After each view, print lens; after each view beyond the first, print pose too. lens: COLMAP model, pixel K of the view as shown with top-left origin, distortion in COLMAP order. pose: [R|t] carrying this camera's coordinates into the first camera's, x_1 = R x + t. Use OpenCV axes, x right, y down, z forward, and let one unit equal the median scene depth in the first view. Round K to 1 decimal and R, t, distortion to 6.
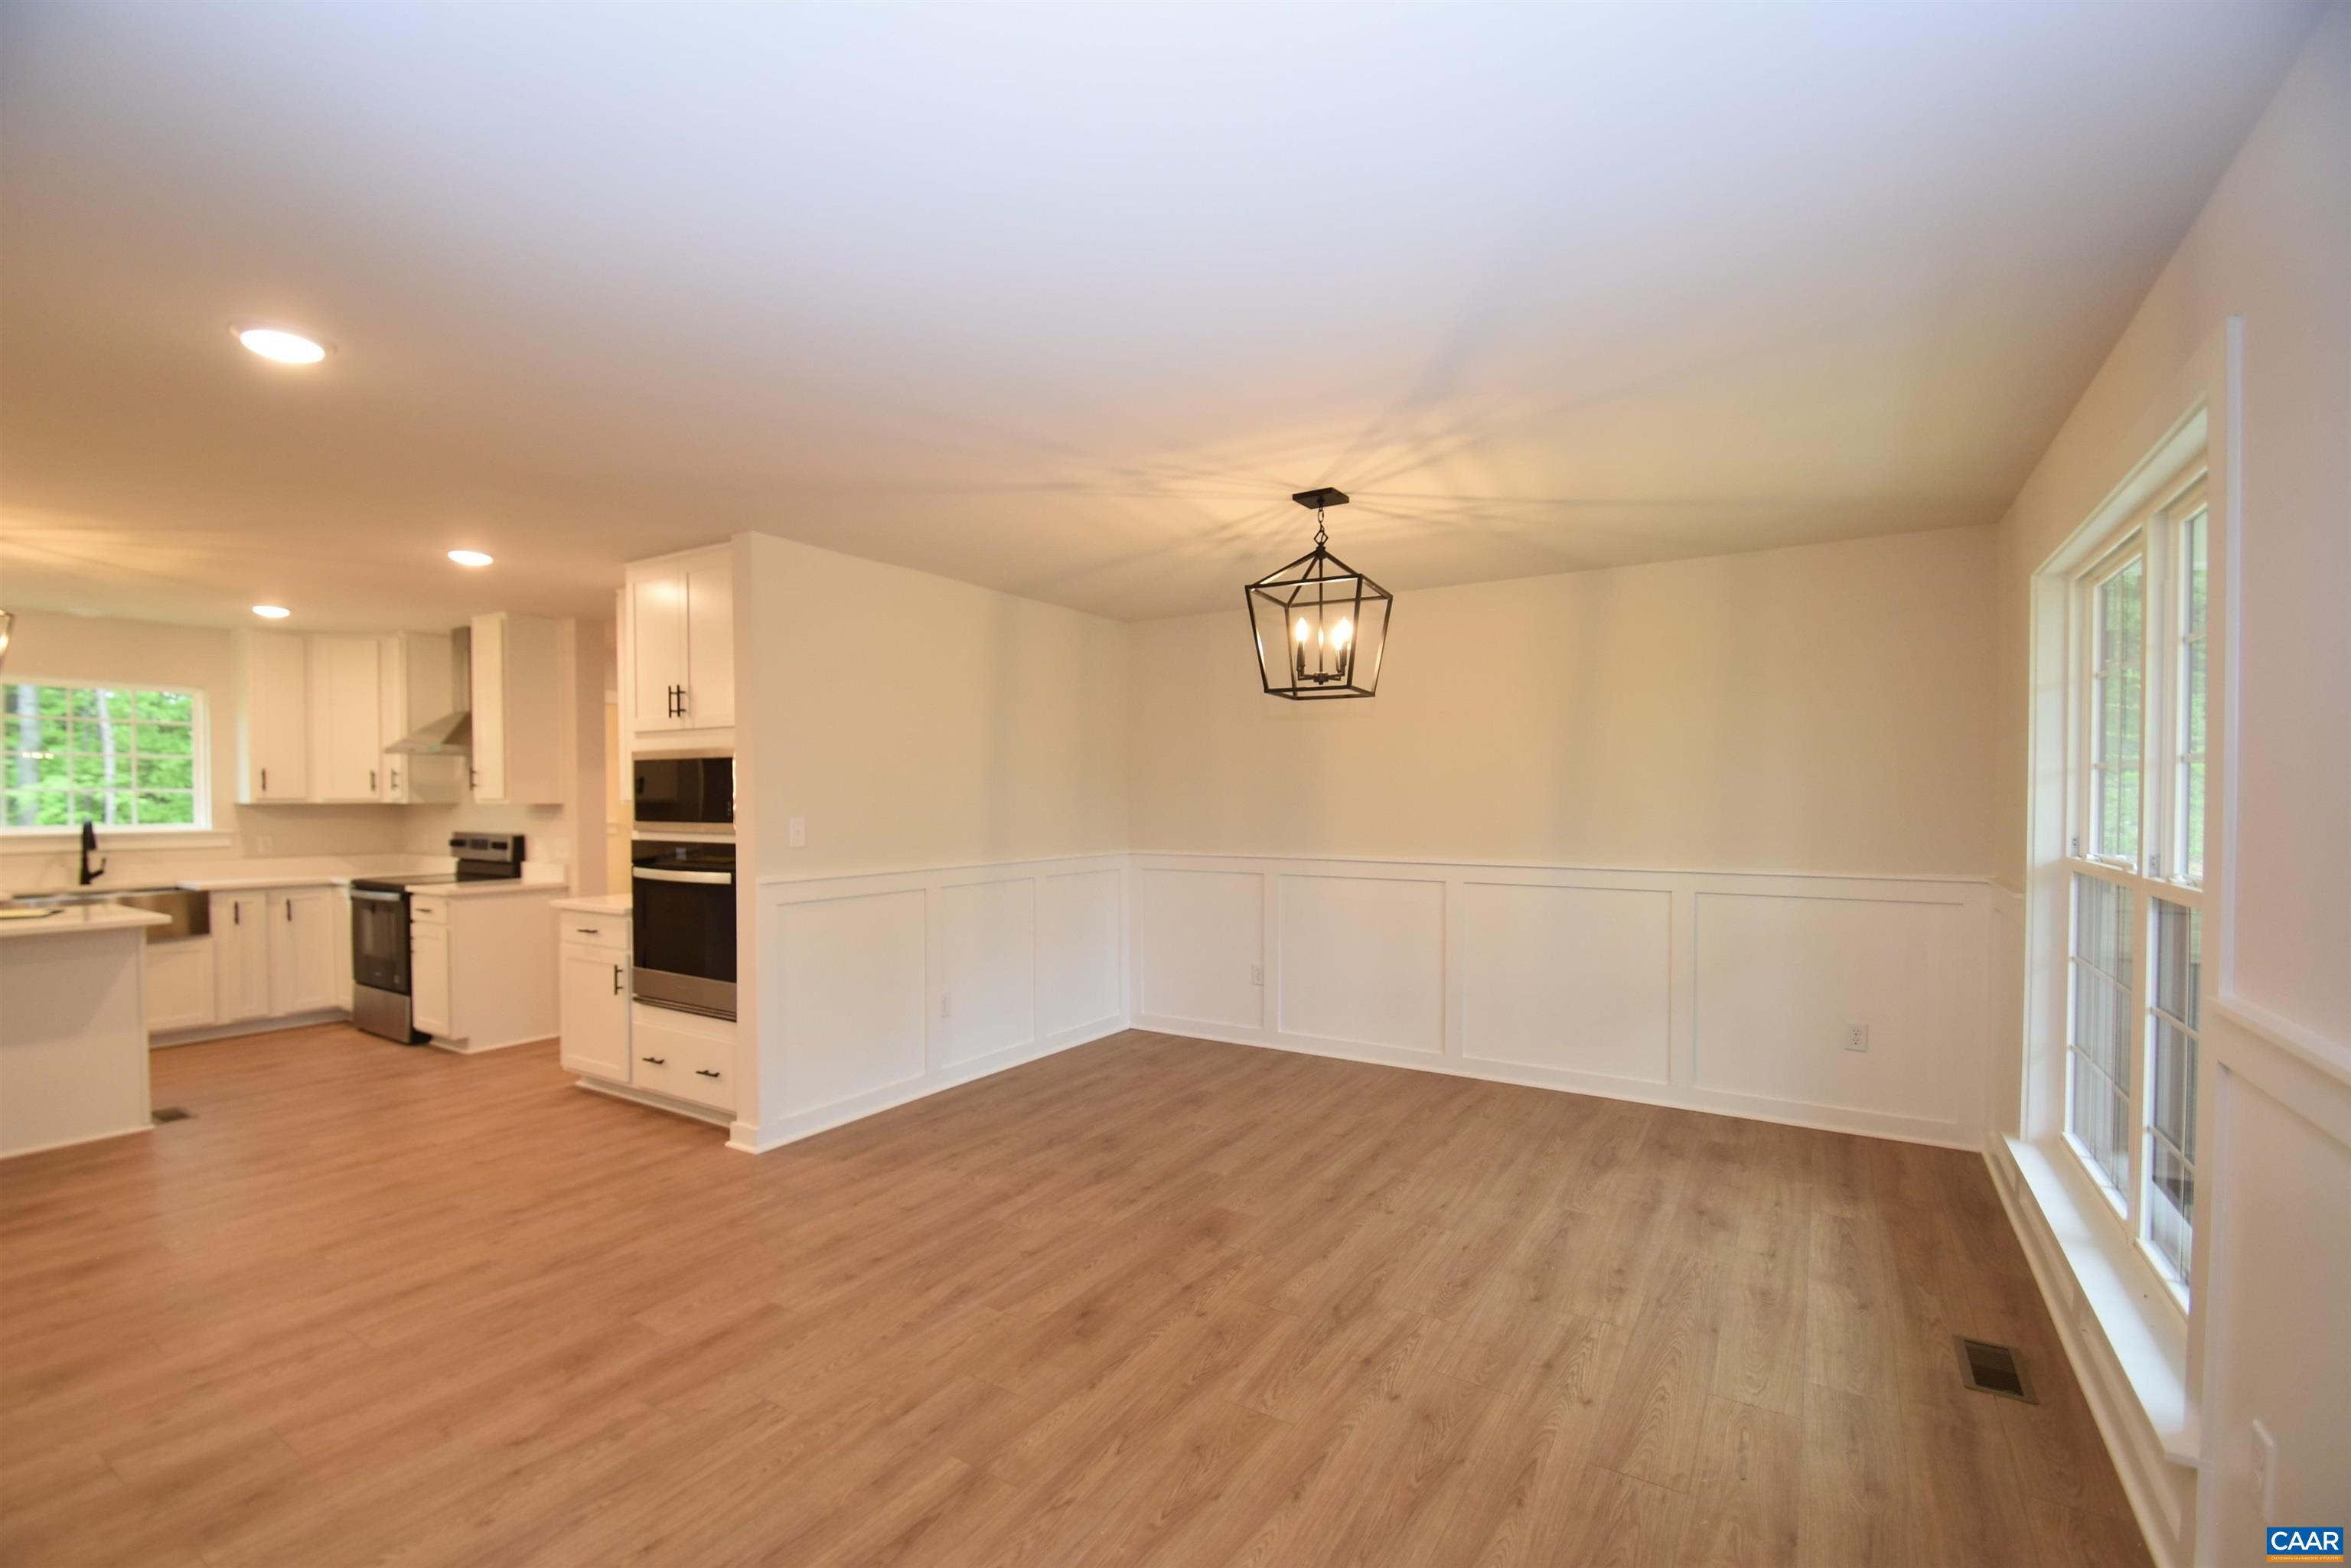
lens RADIAL K [[1016.1, 0, 1157.6], [0, 1016.1, 816.7], [0, 0, 1]] dist [-0.000119, -0.010283]
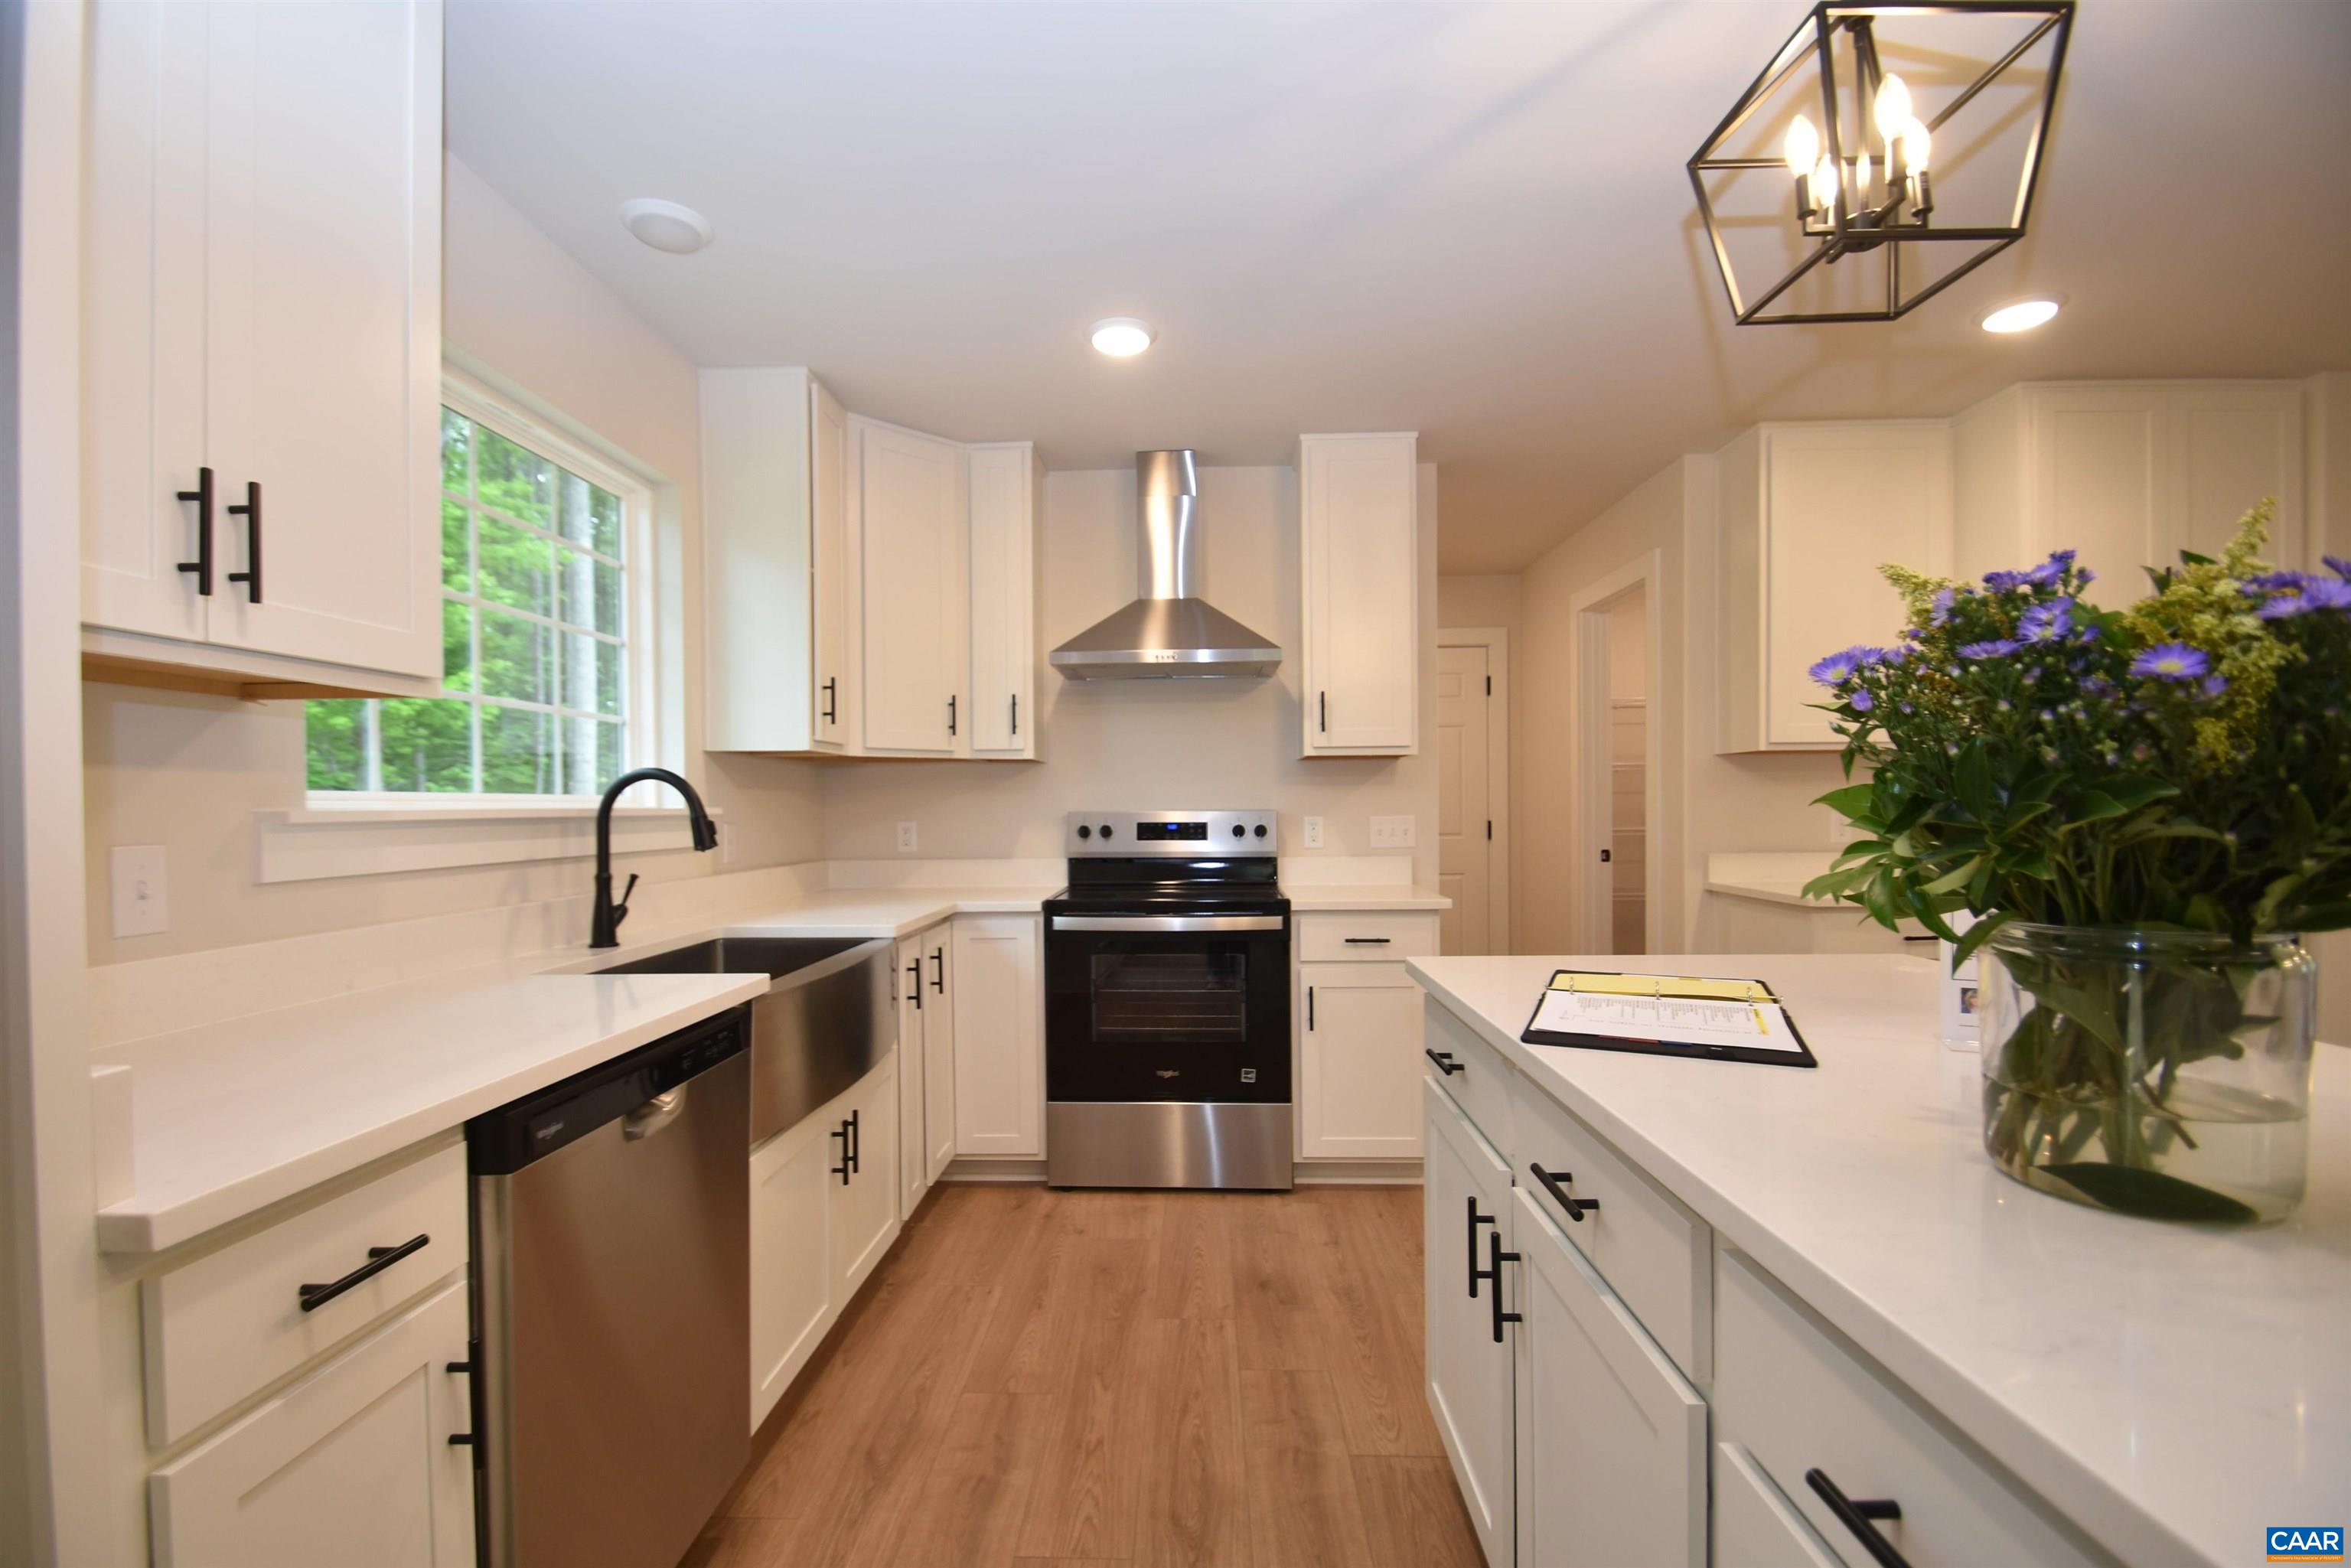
lens RADIAL K [[1016.1, 0, 1157.6], [0, 1016.1, 816.7], [0, 0, 1]] dist [-0.000119, -0.010283]
pose [[0.861172, -0.009670, 0.508222, -1.422480], [0.017641, 0.999785, -0.010870, 0.036299], [-0.508008, 0.018327, 0.861158, 0.734375]]
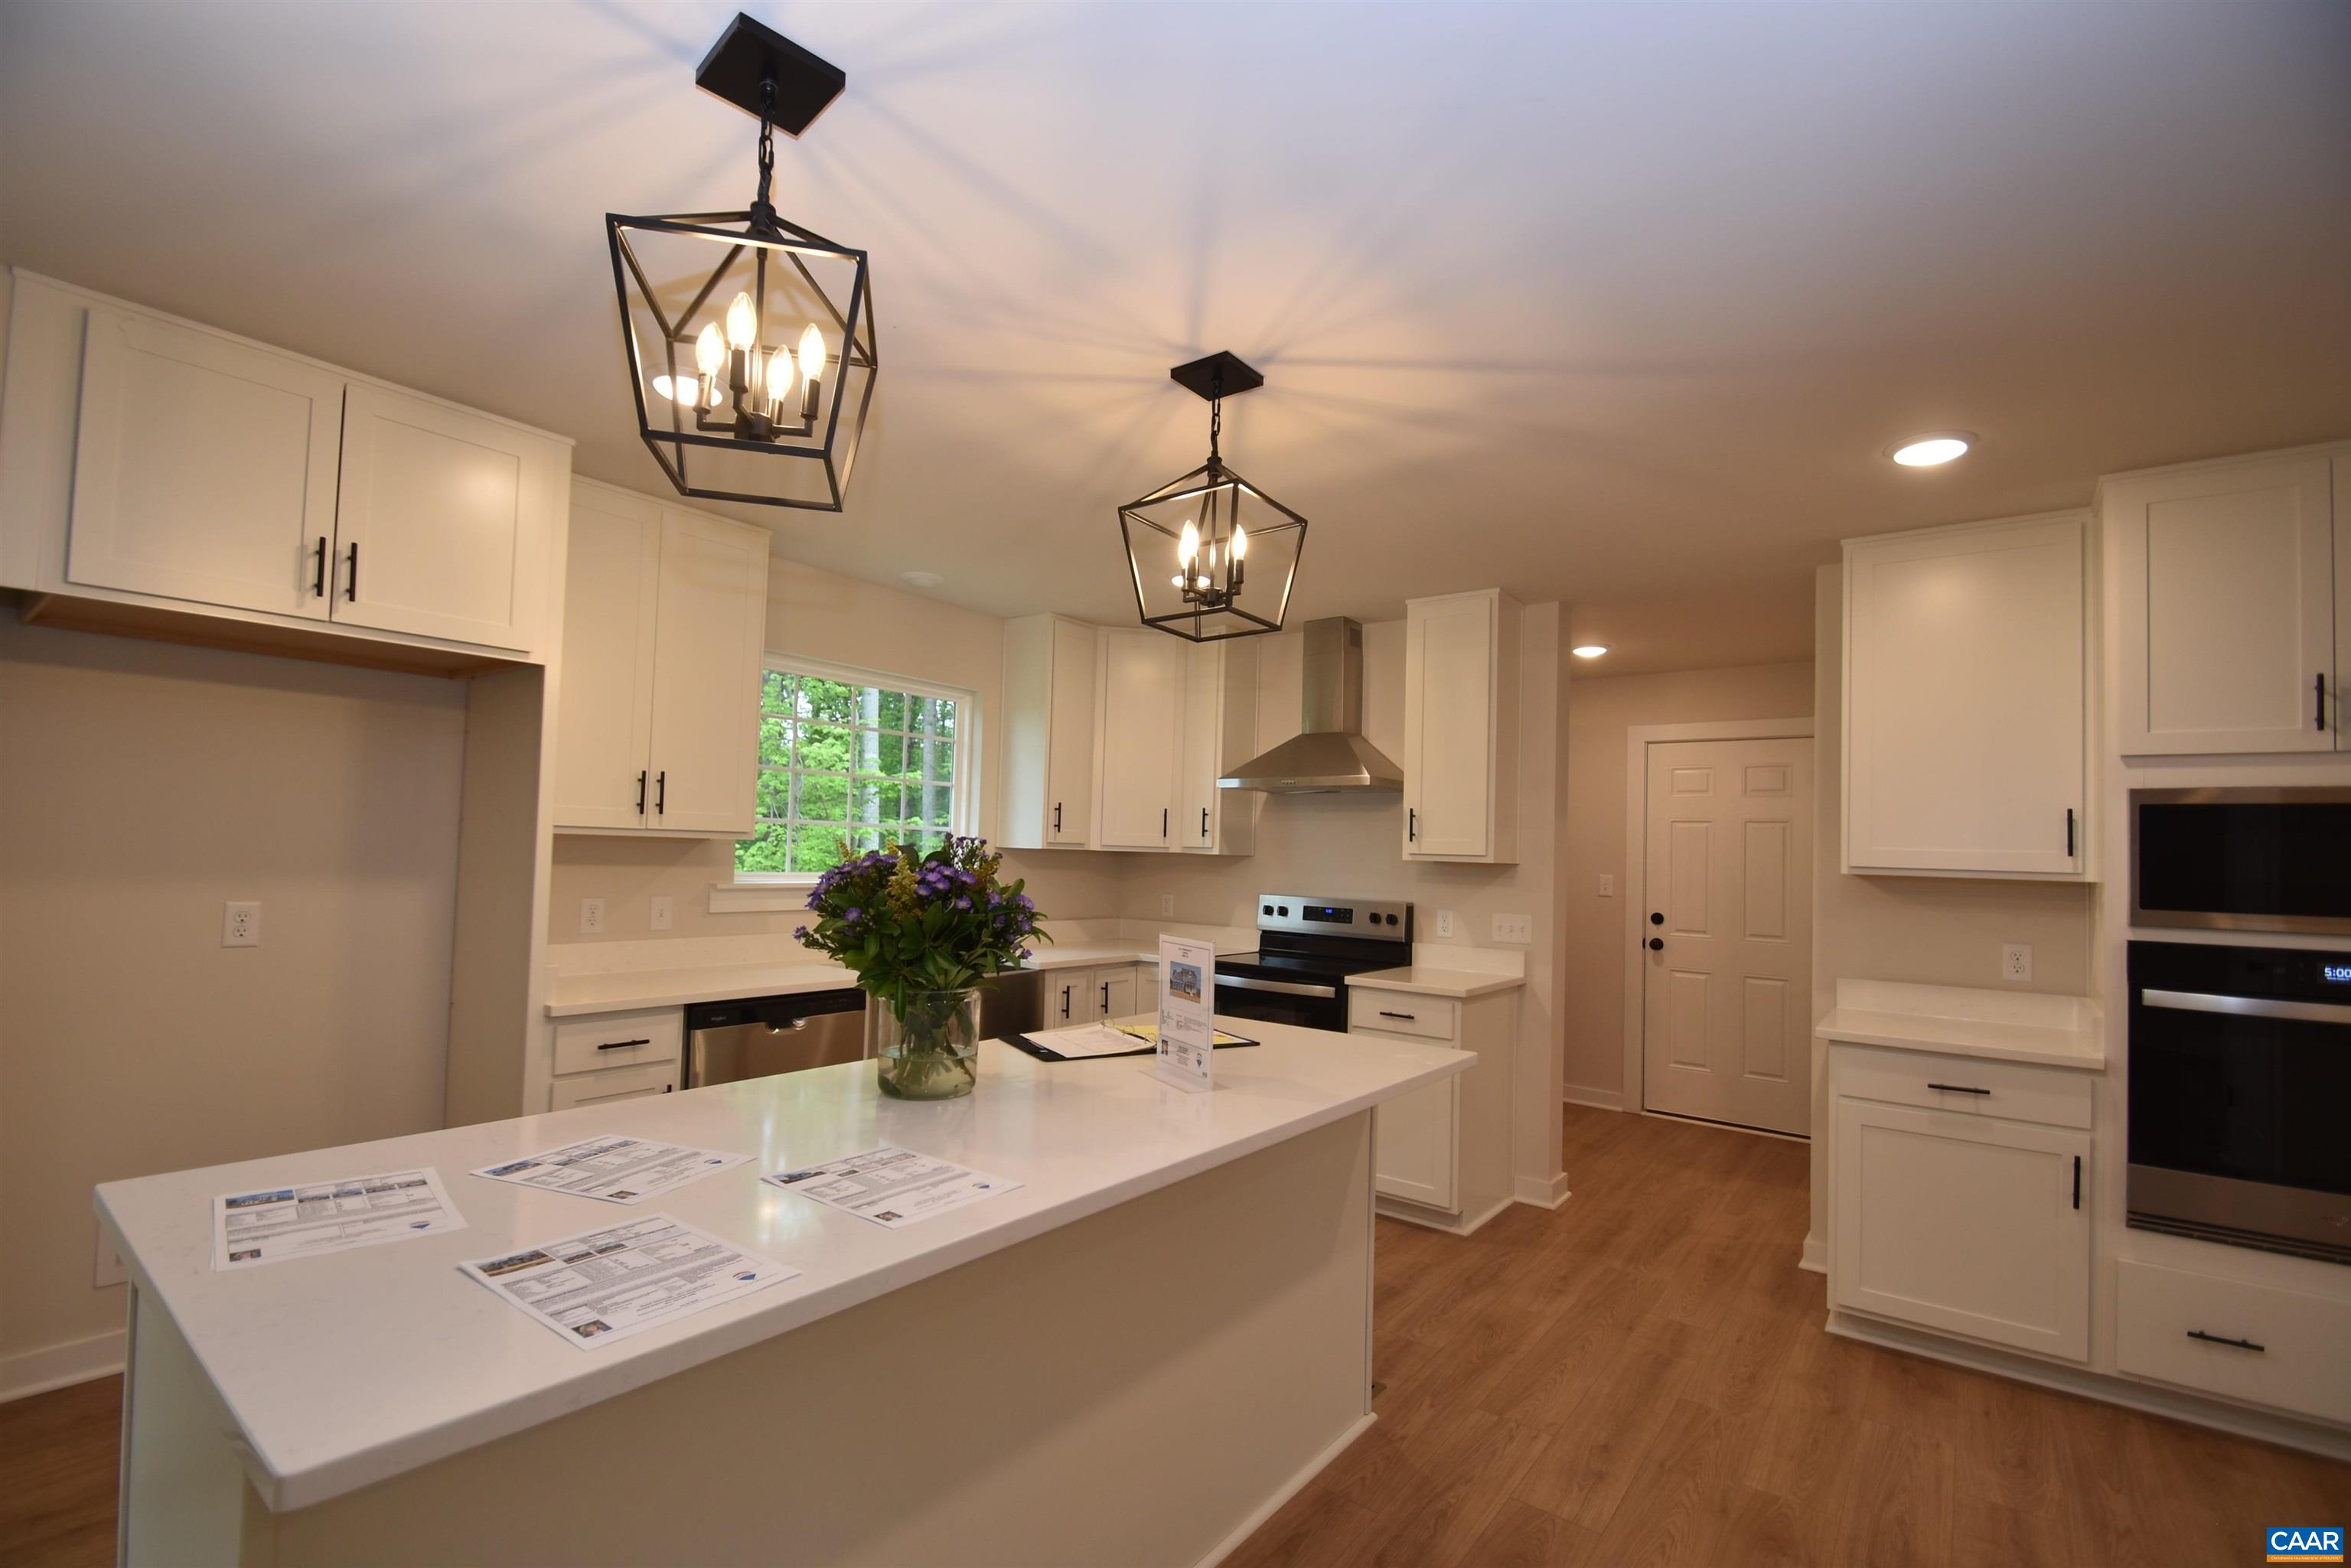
lens RADIAL K [[1017.1, 0, 1153.9], [0, 1017.1, 821.0], [0, 0, 1]] dist [0.001507, -0.000223]
pose [[0.994216, 0.029515, -0.103266, -1.054061], [-0.035292, 0.997886, -0.054571, 0.006241], [0.101437, 0.057900, 0.993156, 0.376934]]
